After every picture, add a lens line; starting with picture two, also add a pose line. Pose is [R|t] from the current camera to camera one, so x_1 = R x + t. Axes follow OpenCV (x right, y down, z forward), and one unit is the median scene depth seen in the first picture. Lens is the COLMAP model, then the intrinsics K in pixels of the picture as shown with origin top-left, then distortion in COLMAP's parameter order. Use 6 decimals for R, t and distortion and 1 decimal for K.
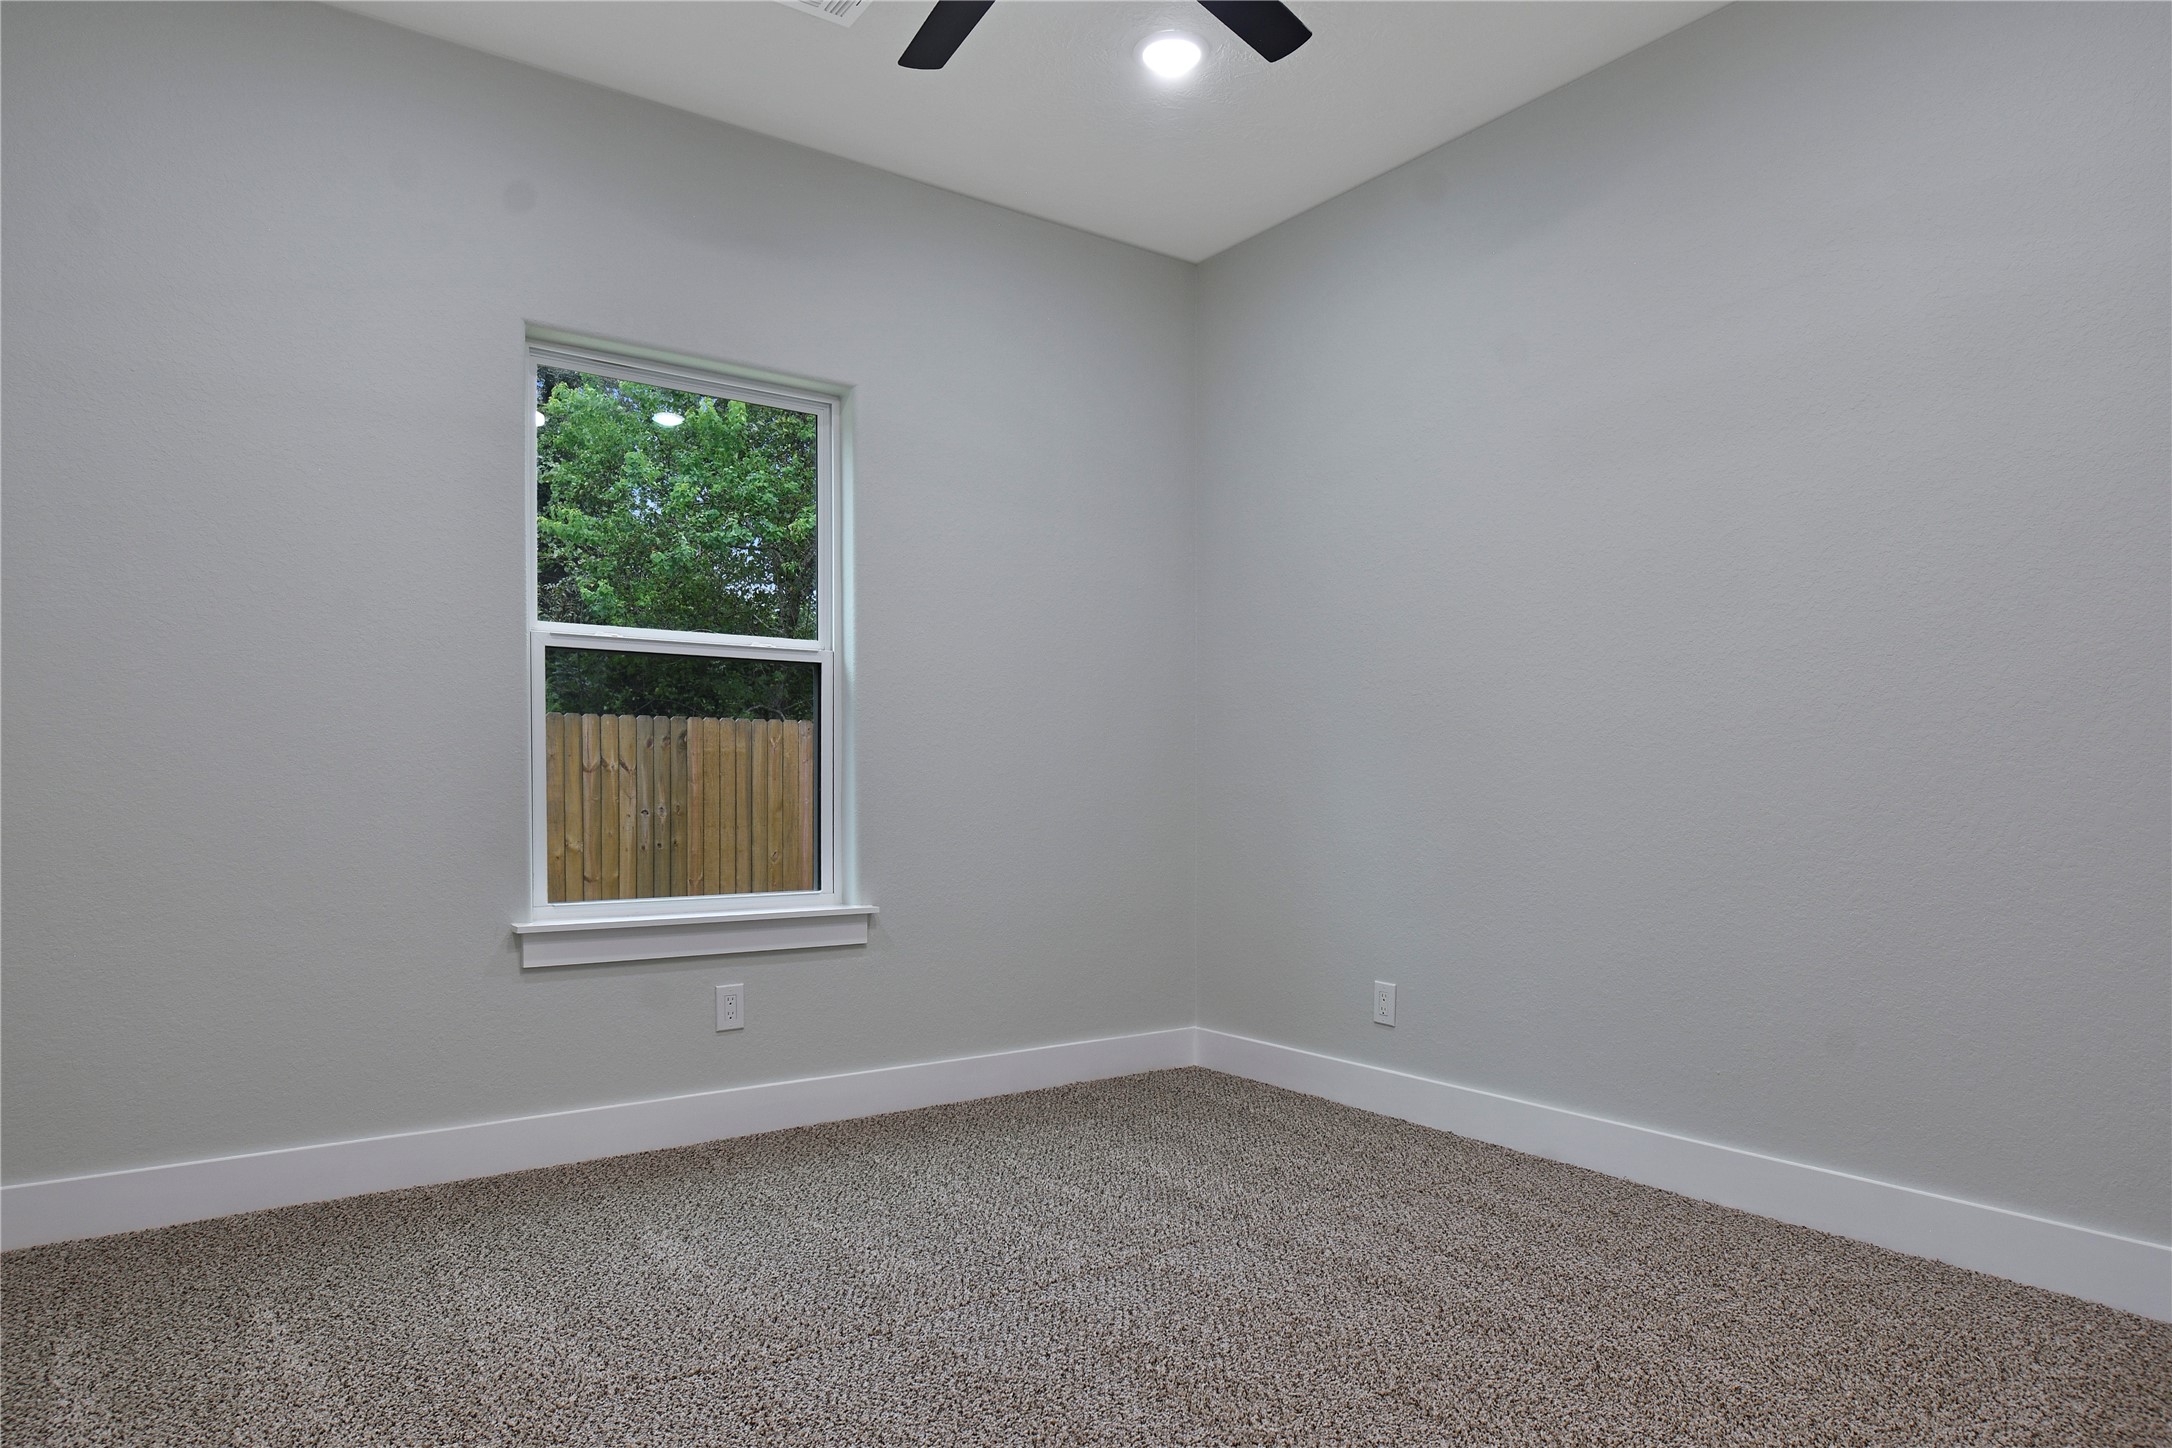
lens RADIAL K [[1344.7, 0, 1095.7], [0, 1344.7, 731.0], [0, 0, 1]] dist [-0.001120, 0.000204]
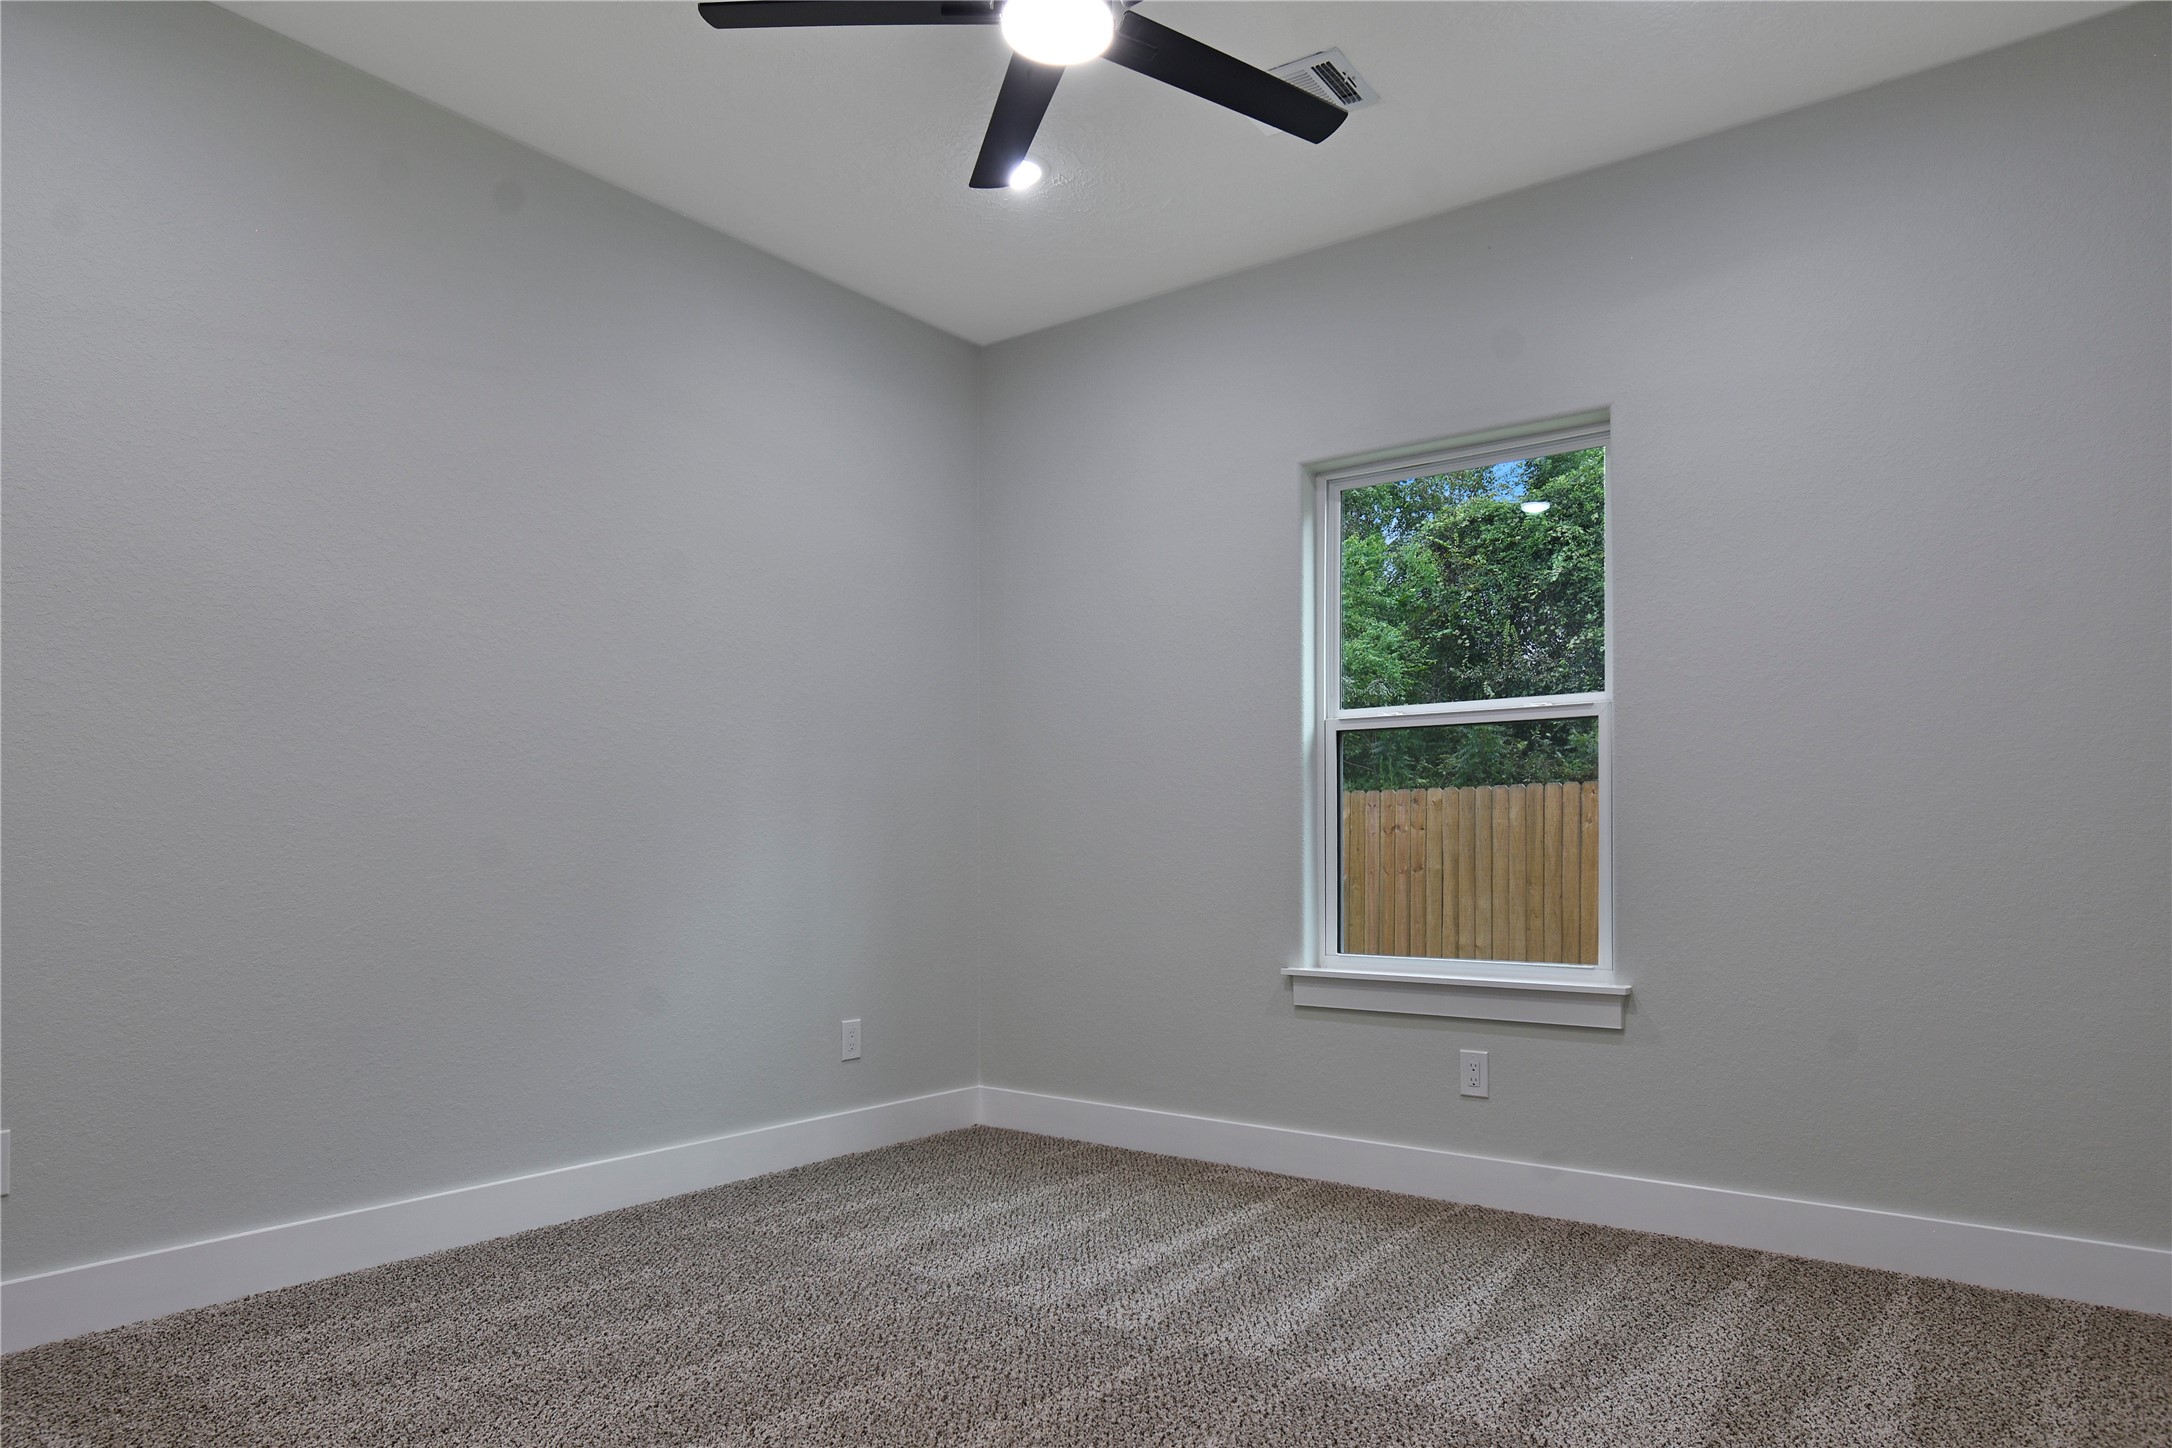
lens RADIAL K [[1344.7, 0, 1095.7], [0, 1344.7, 731.0], [0, 0, 1]] dist [-0.001120, 0.000204]
pose [[0.295232, -0.089306, -0.951243, 0.614355], [0.041716, 0.995877, -0.080550, 0.021234], [0.954514, -0.015901, 0.297740, 0.440289]]
